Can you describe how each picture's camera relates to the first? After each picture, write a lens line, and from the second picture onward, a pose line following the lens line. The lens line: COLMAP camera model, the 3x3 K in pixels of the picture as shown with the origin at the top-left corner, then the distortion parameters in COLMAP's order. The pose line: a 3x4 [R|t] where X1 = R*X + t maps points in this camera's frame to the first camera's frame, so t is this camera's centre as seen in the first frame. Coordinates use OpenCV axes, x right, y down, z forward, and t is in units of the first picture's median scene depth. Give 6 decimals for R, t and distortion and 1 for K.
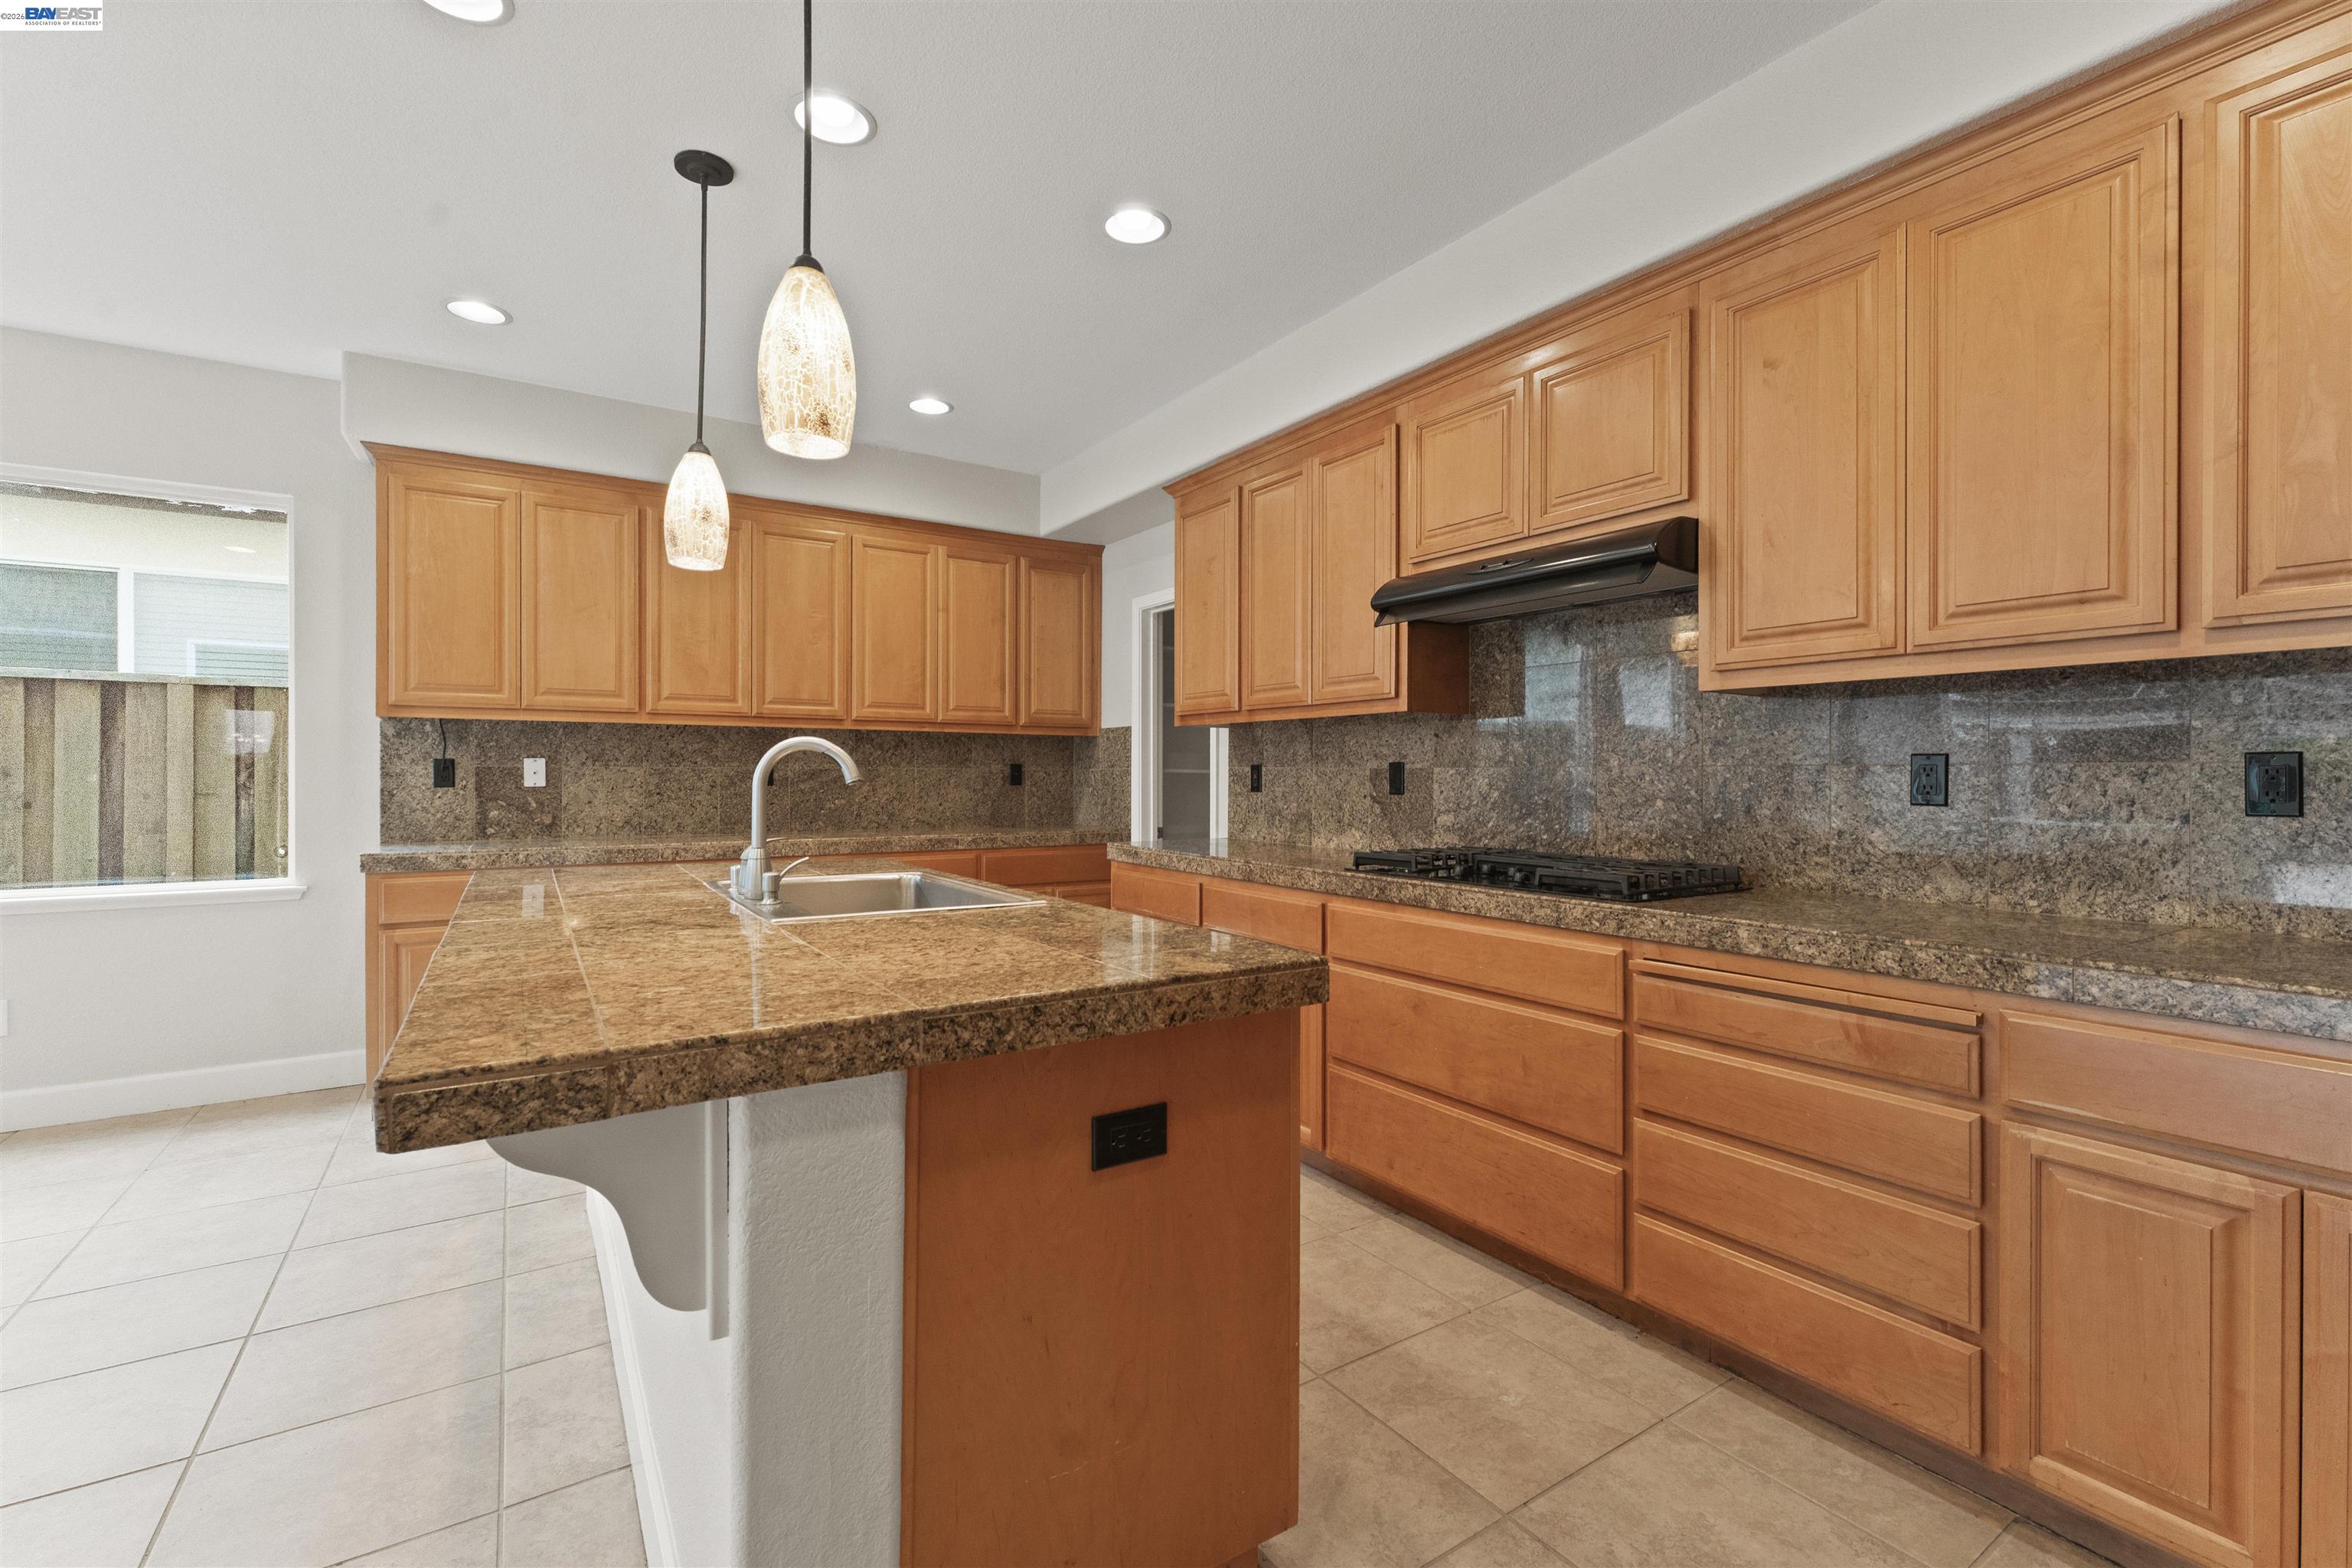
lens RADIAL K [[1005.8, 0, 1171.8], [0, 1005.8, 777.3], [0, 0, 1]] dist [0.000622, -0.000060]
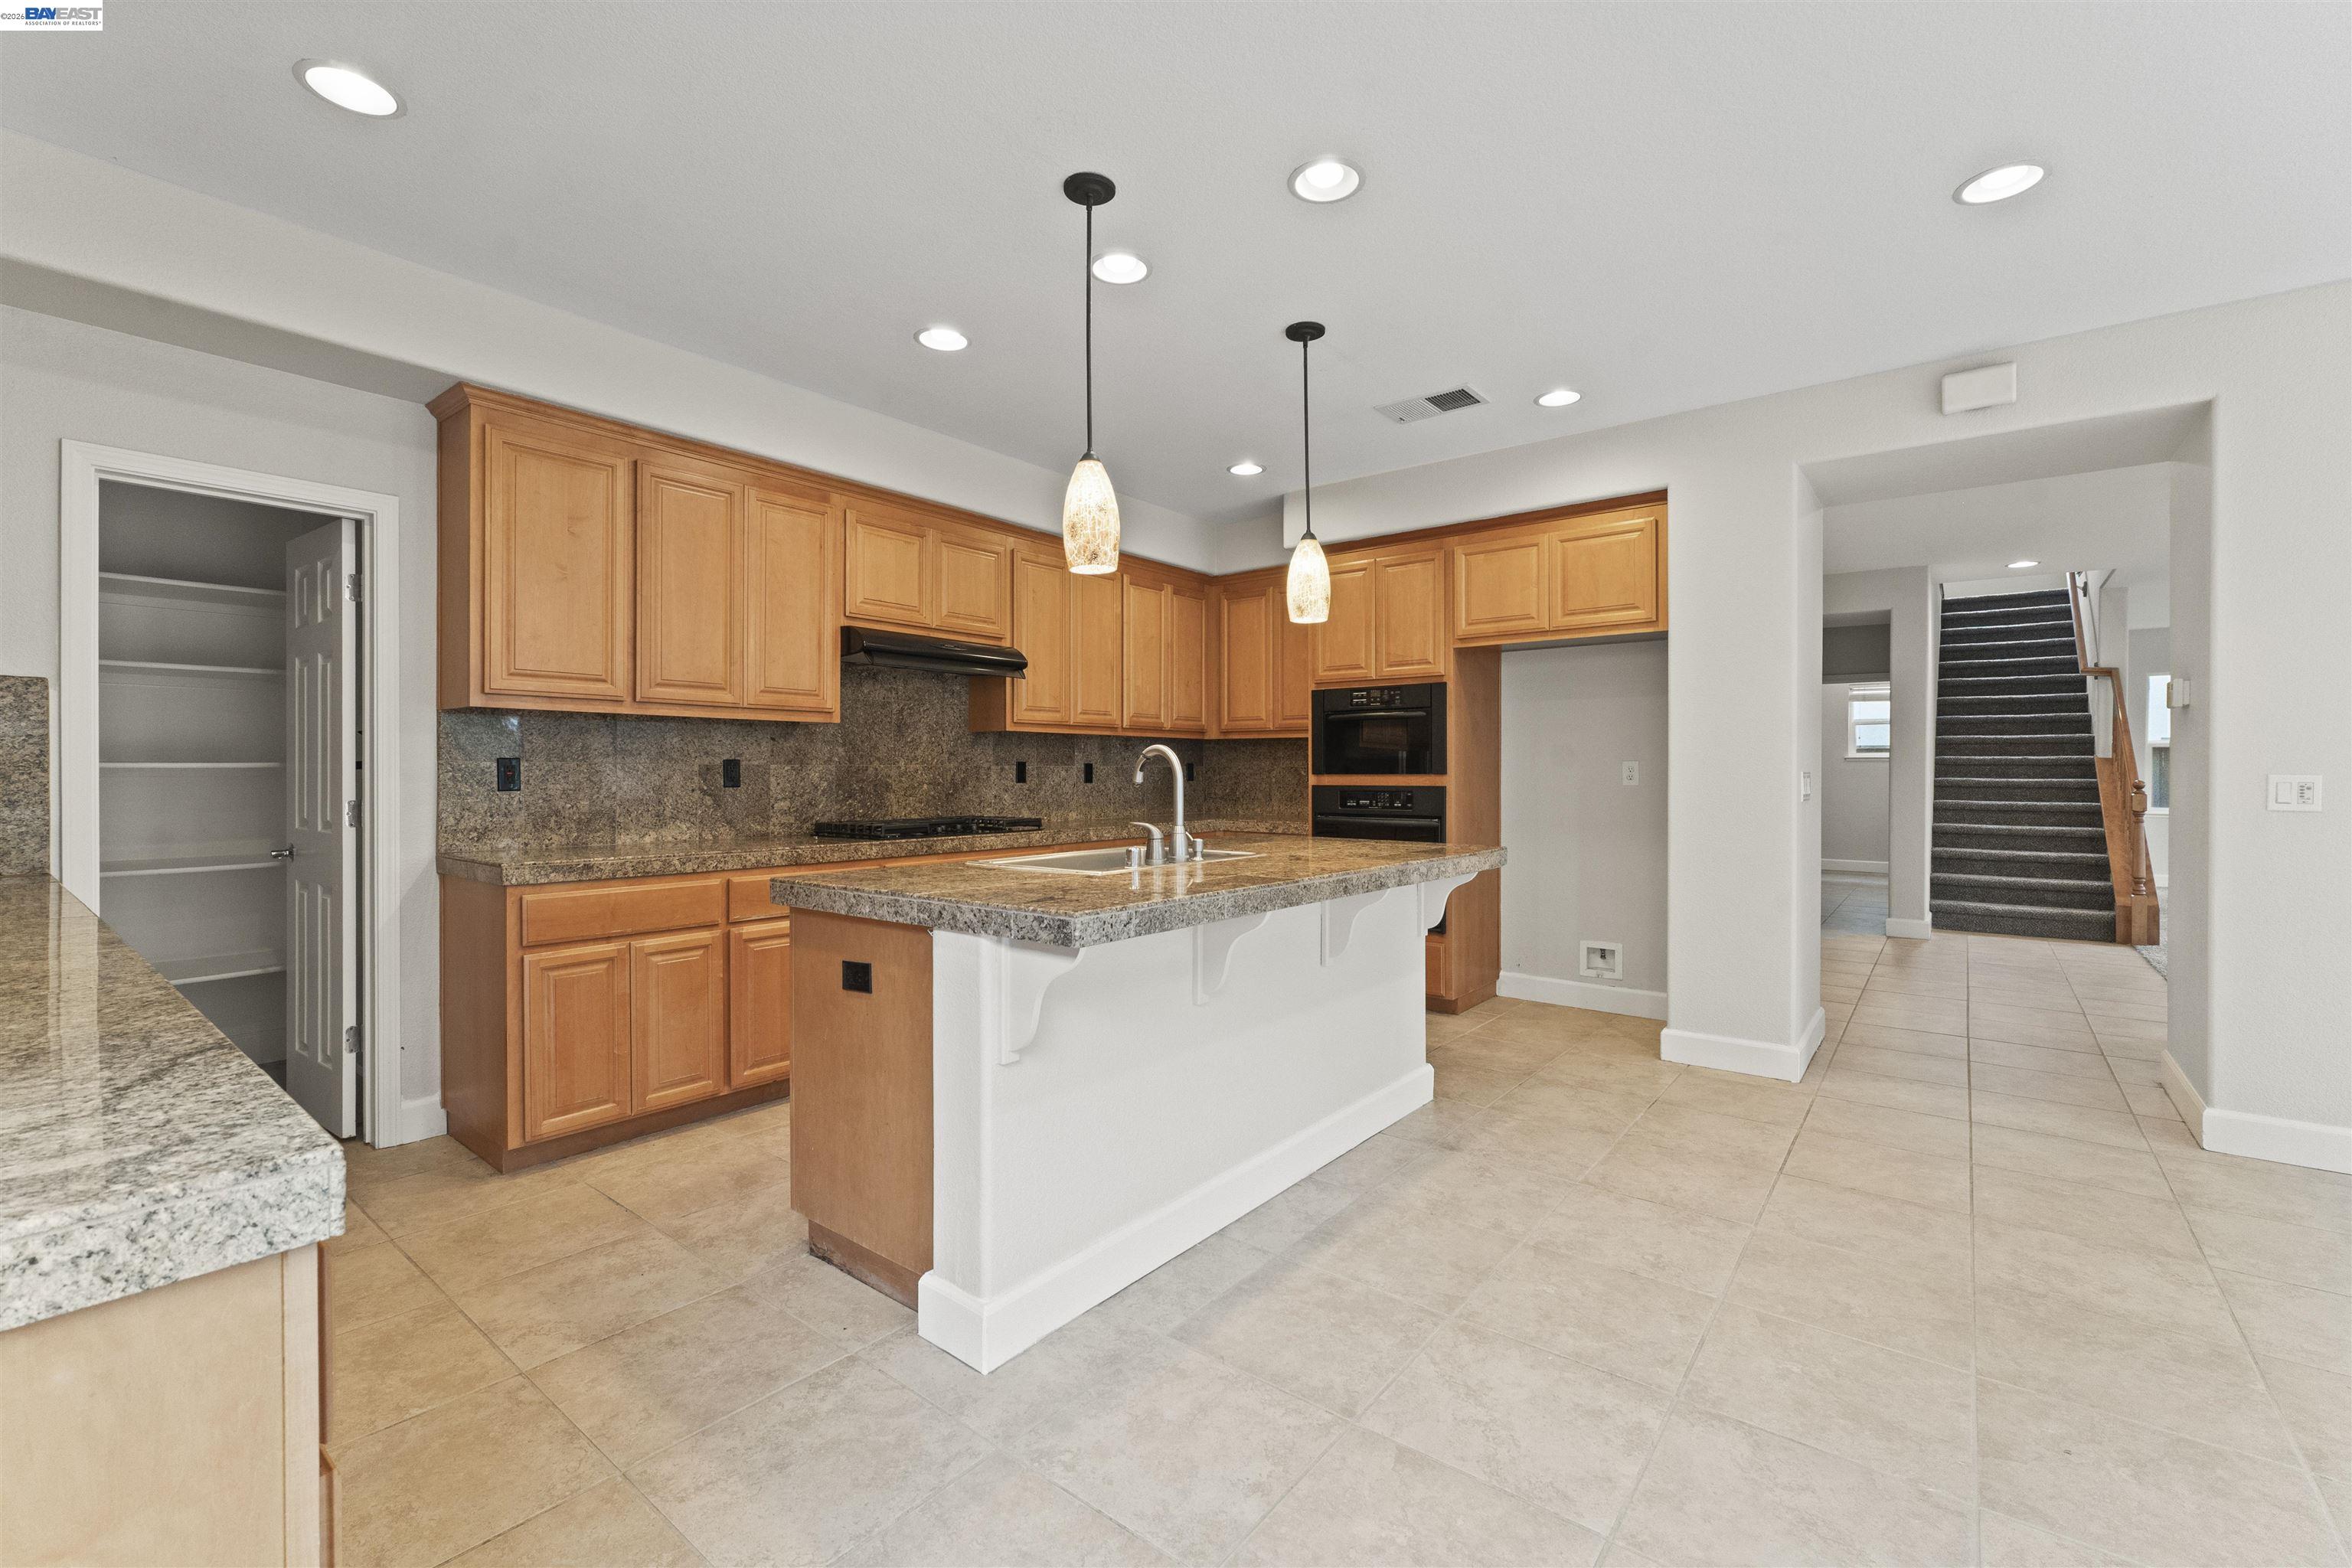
lens RADIAL K [[998.7, 0, 1182.8], [0, 998.7, 778.7], [0, 0, 1]] dist [-0.003971, -0.000643]
pose [[-0.316154, -0.010246, 0.948653, -0.919953], [0.000785, 0.999939, 0.011062, -0.004552], [-0.948708, 0.004242, -0.316127, 0.770644]]
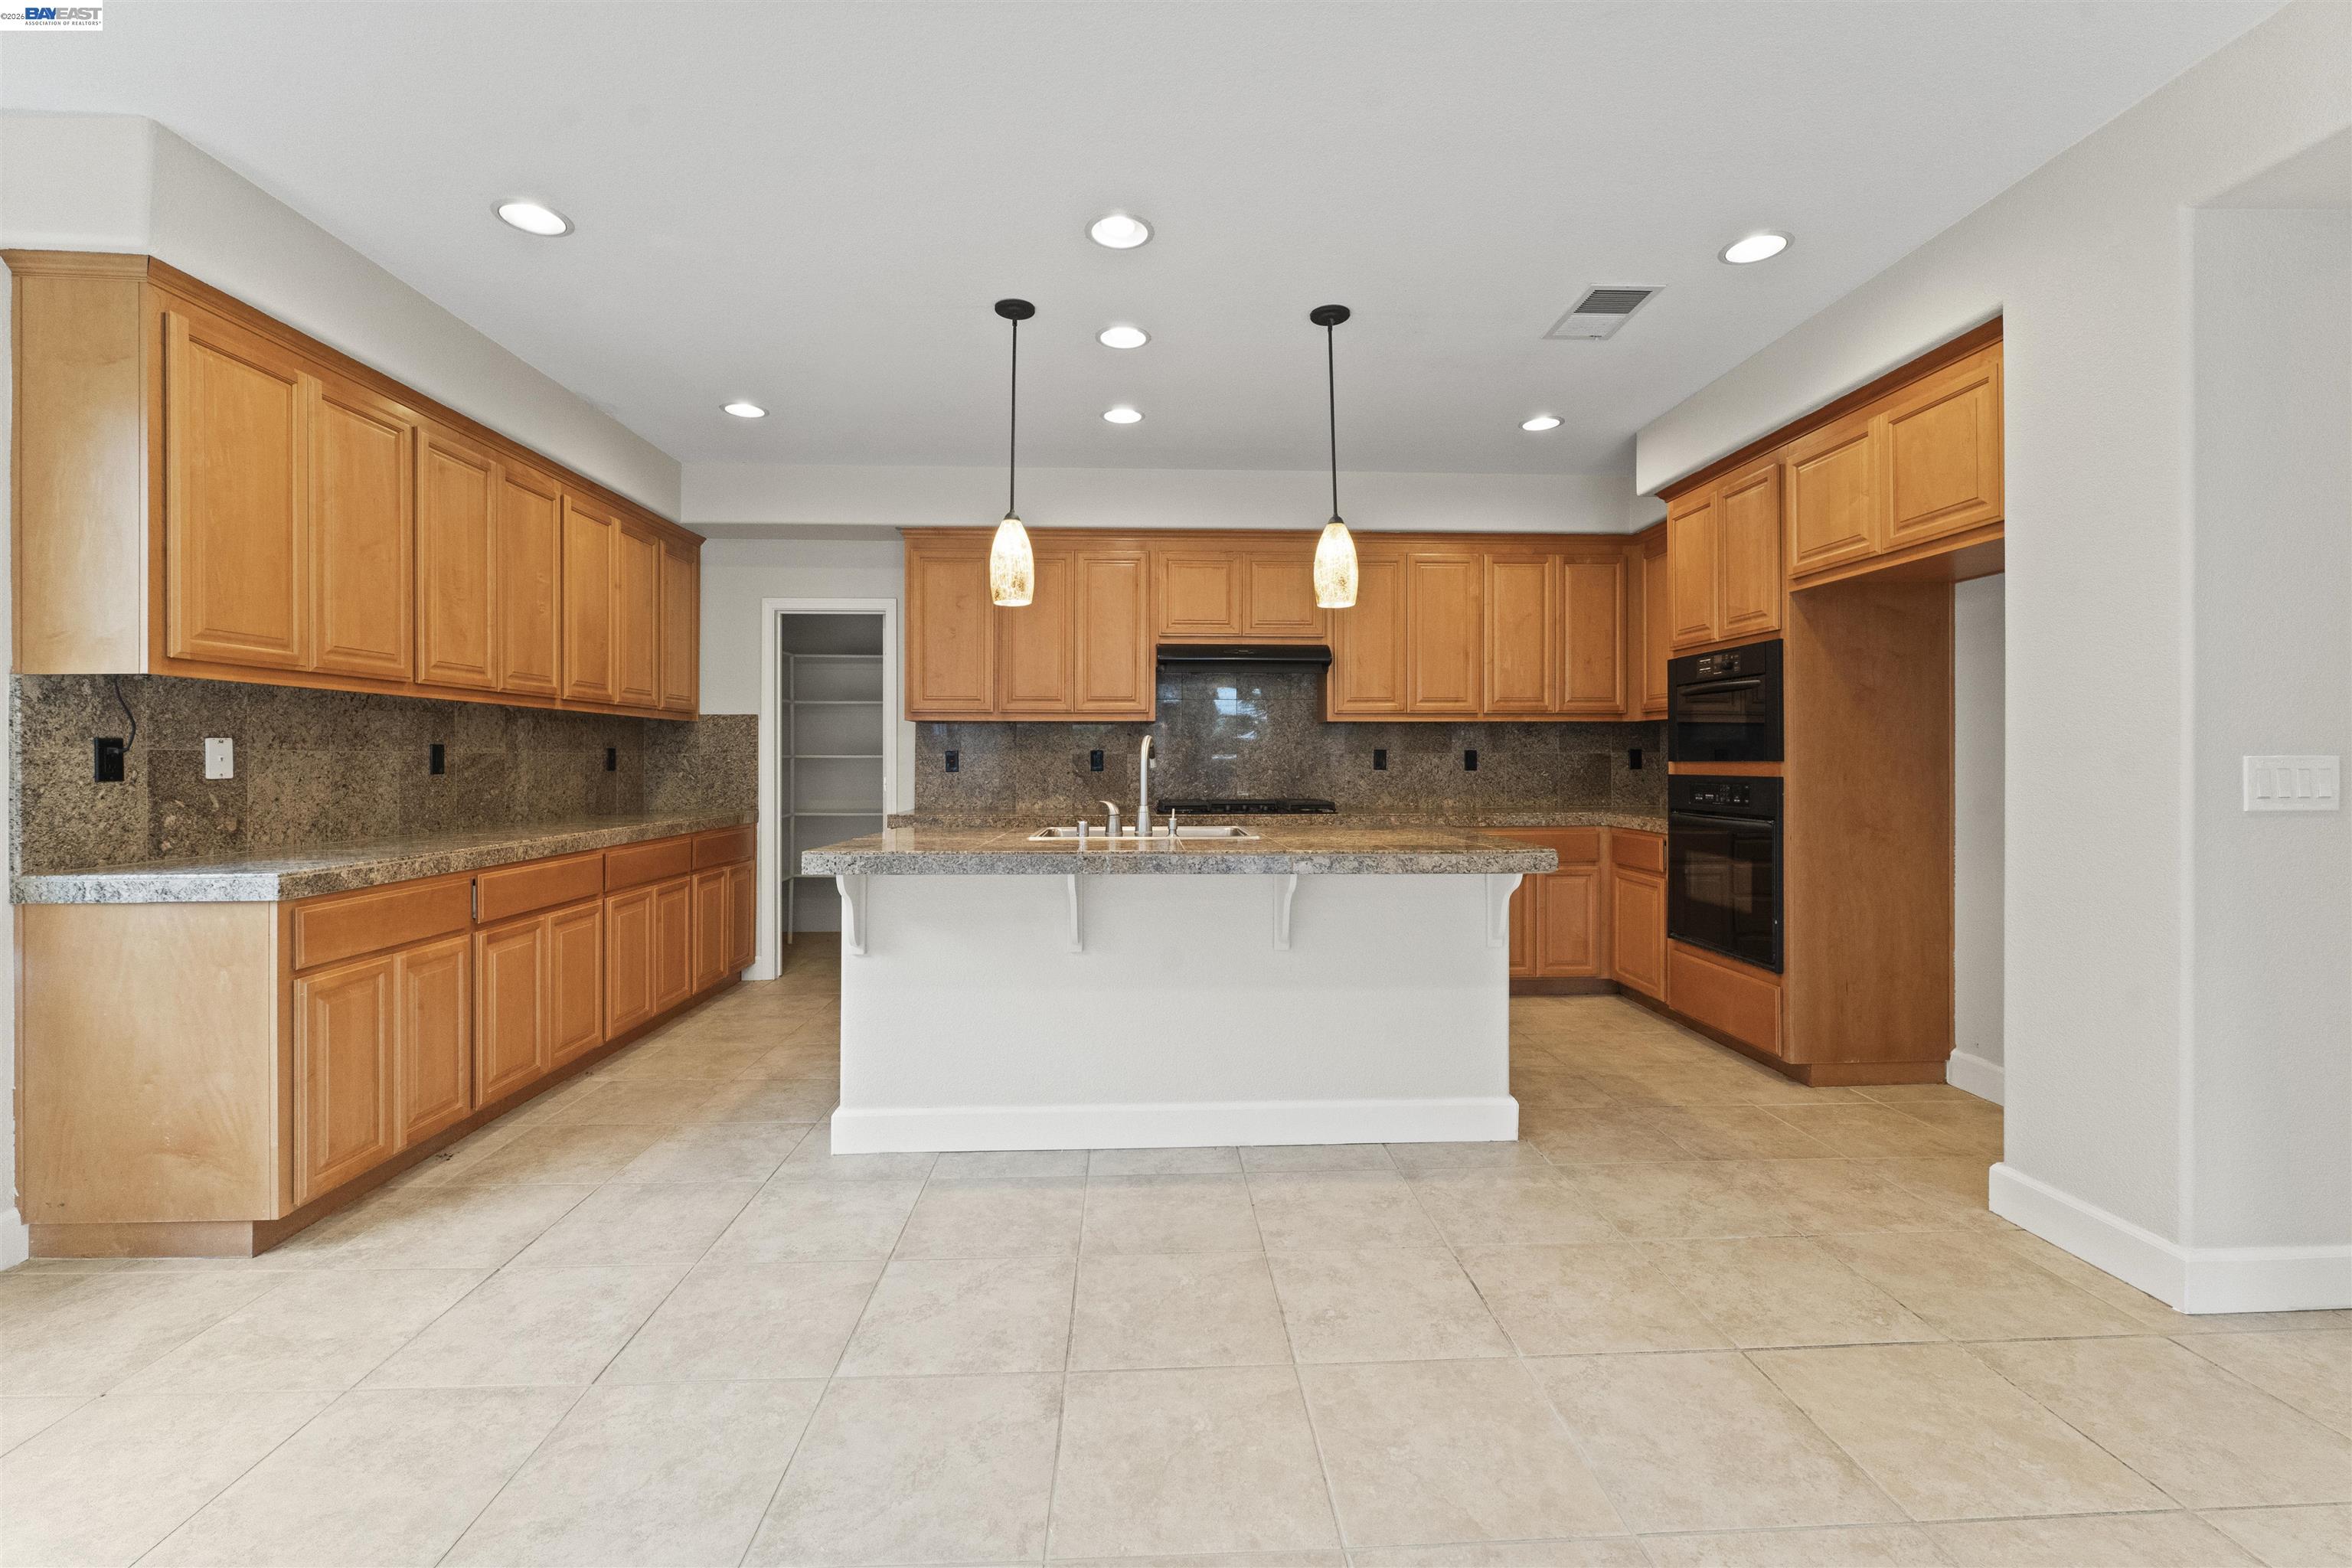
lens RADIAL K [[991.4, 0, 1172.7], [0, 991.4, 759.8], [0, 0, 1]] dist [-0.002525, 0.000000]
pose [[0.513015, -0.003750, 0.858372, -0.932445], [0.005186, 0.999986, 0.001269, -0.001533], [-0.858364, 0.003801, 0.513027, 0.087308]]
